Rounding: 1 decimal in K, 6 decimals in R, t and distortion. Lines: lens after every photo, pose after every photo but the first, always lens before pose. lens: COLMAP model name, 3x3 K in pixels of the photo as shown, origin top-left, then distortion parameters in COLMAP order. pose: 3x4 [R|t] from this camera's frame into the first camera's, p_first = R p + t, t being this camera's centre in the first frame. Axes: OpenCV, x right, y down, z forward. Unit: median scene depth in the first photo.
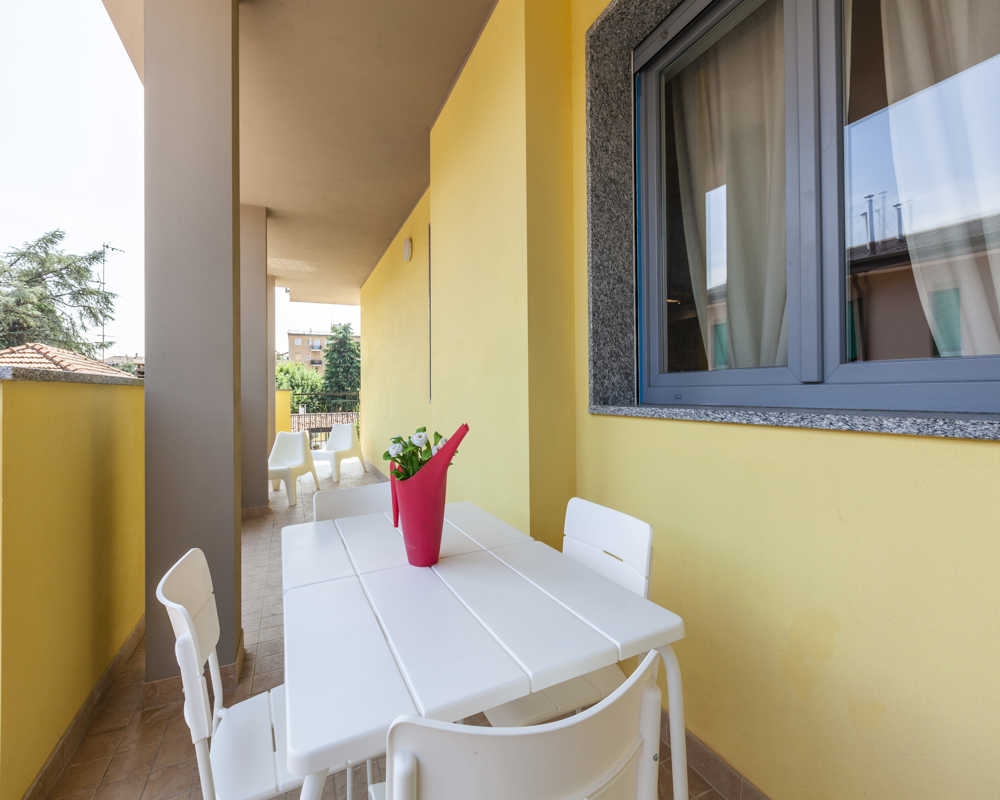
lens RADIAL K [[444.8, 0, 479.8], [0, 444.8, 383.9], [0, 0, 1]] dist [-0.000036, -0.000031]
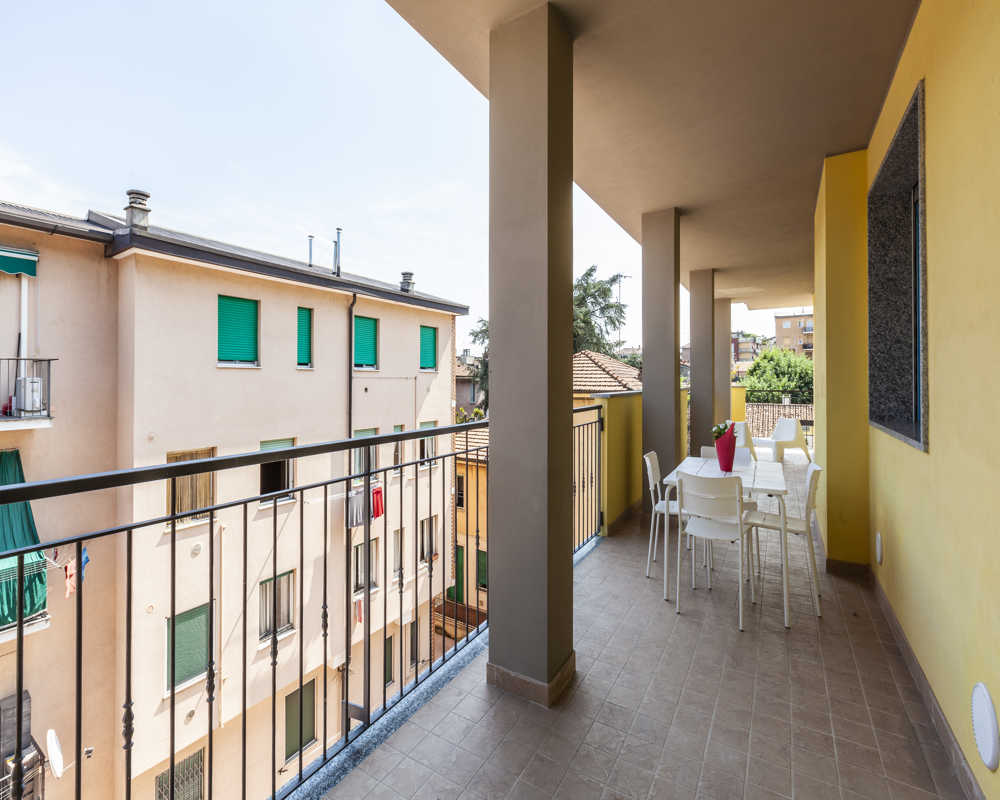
lens RADIAL K [[449.0, 0, 493.2], [0, 449.0, 375.1], [0, 0, 1]] dist [0.002954, -0.000086]
pose [[0.563207, 0.002614, -0.826312, 0.053617], [0.007064, 0.999943, 0.007979, -0.009058], [0.826285, -0.010331, 0.563157, -0.069543]]
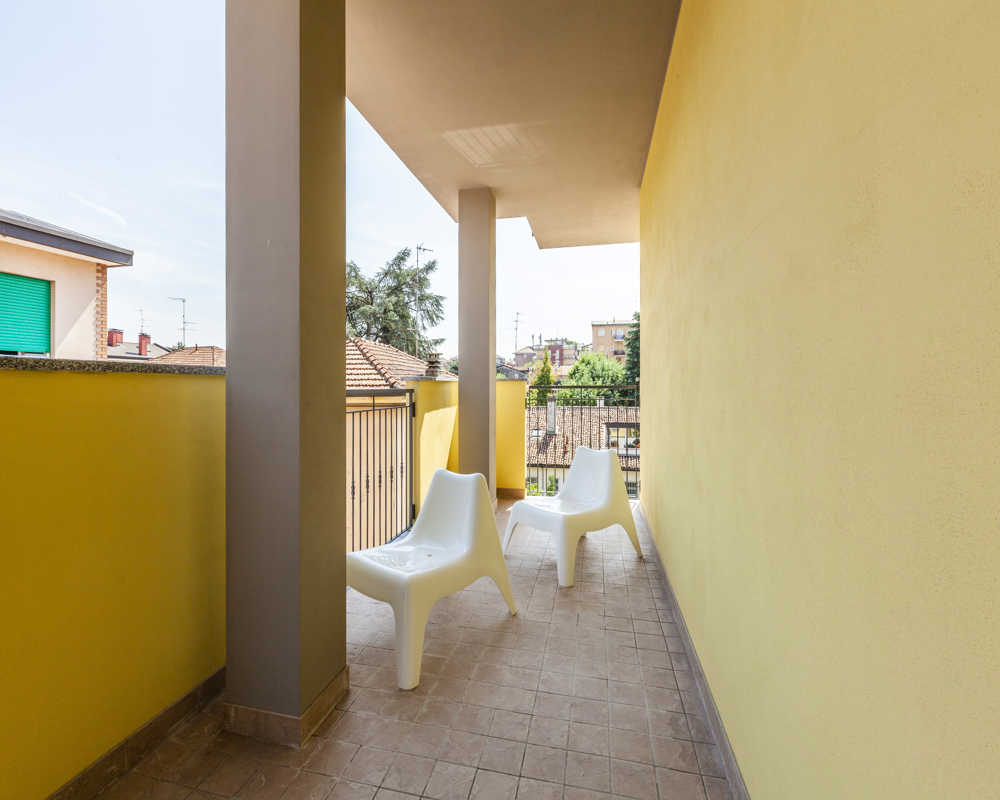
lens RADIAL K [[454.1, 0, 484.5], [0, 454.1, 378.5], [0, 0, 1]] dist [-0.001284, -0.000022]
pose [[0.798151, 0.003359, -0.602449, -0.024089], [0.000801, 0.999978, 0.006636, 0.001403], [0.602457, -0.005780, 0.798130, 0.123515]]
